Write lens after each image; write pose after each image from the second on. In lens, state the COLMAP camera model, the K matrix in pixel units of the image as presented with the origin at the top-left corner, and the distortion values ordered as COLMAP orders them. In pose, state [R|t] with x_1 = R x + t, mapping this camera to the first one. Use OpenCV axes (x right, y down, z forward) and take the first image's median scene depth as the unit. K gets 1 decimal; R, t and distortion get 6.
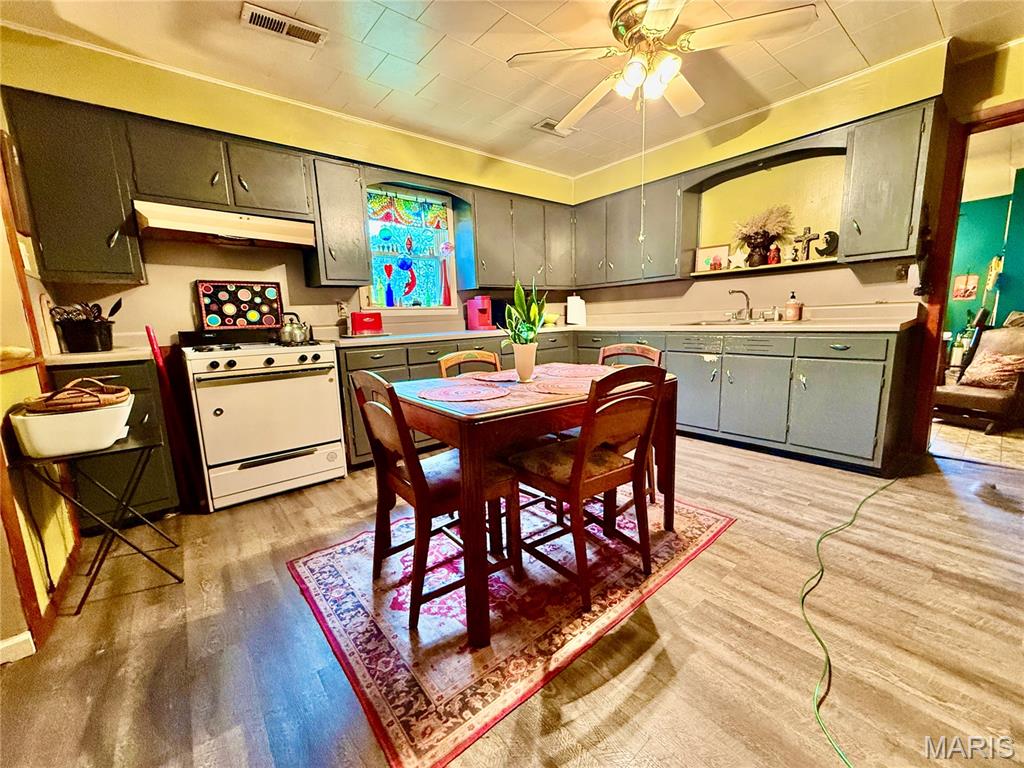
lens RADIAL K [[408.5, 0, 509.0], [0, 408.5, 385.1], [0, 0, 1]] dist [-0.000267, -0.000789]
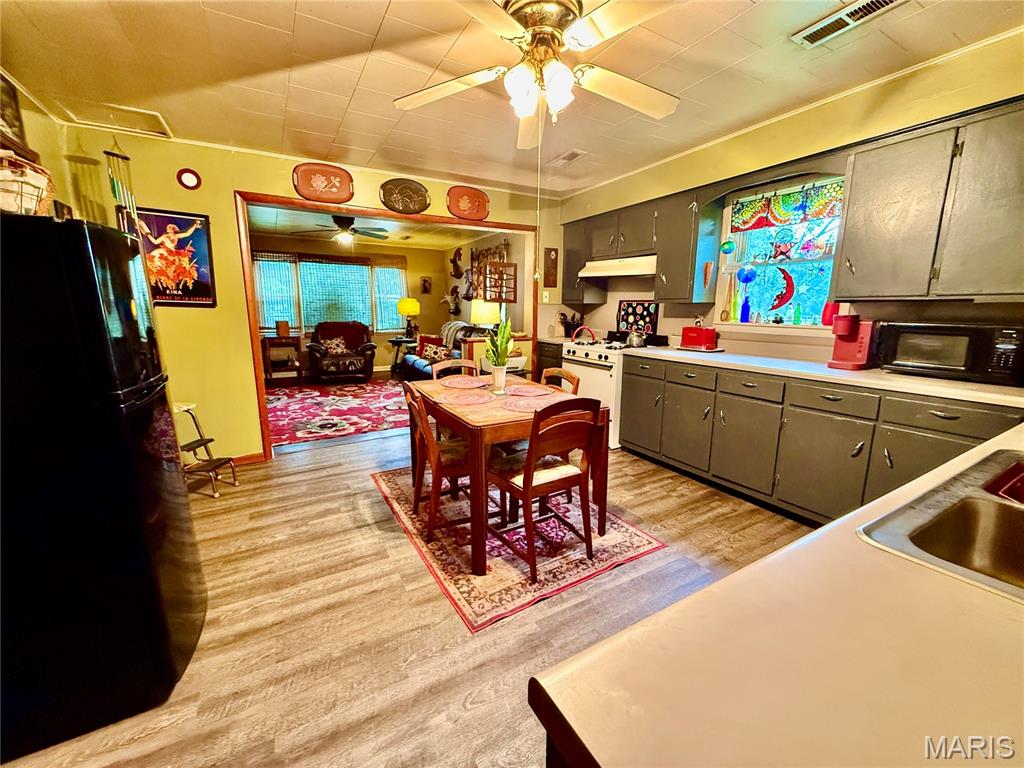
lens RADIAL K [[410.0, 0, 506.9], [0, 410.0, 384.0], [0, 0, 1]] dist [0.001809, -0.000335]
pose [[-0.177666, 0.215711, -0.960158, 0.982508], [-0.162205, 0.955916, 0.244773, -0.274891], [0.970631, 0.199230, -0.134845, 0.880394]]
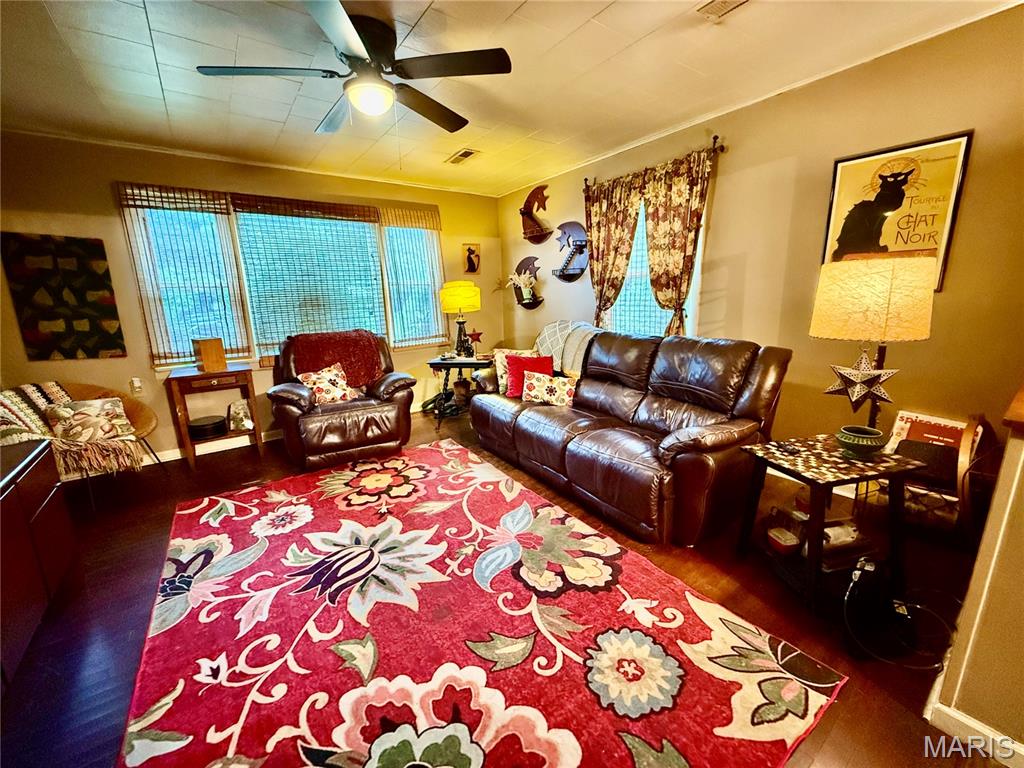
lens RADIAL K [[408.5, 0, 509.0], [0, 408.5, 385.1], [0, 0, 1]] dist [-0.000267, -0.000789]
pose [[-0.065536, 0.254949, -0.964731, -0.274149], [-0.128949, 0.956539, 0.261544, -0.078388], [0.989483, 0.141541, -0.029812, -0.044046]]
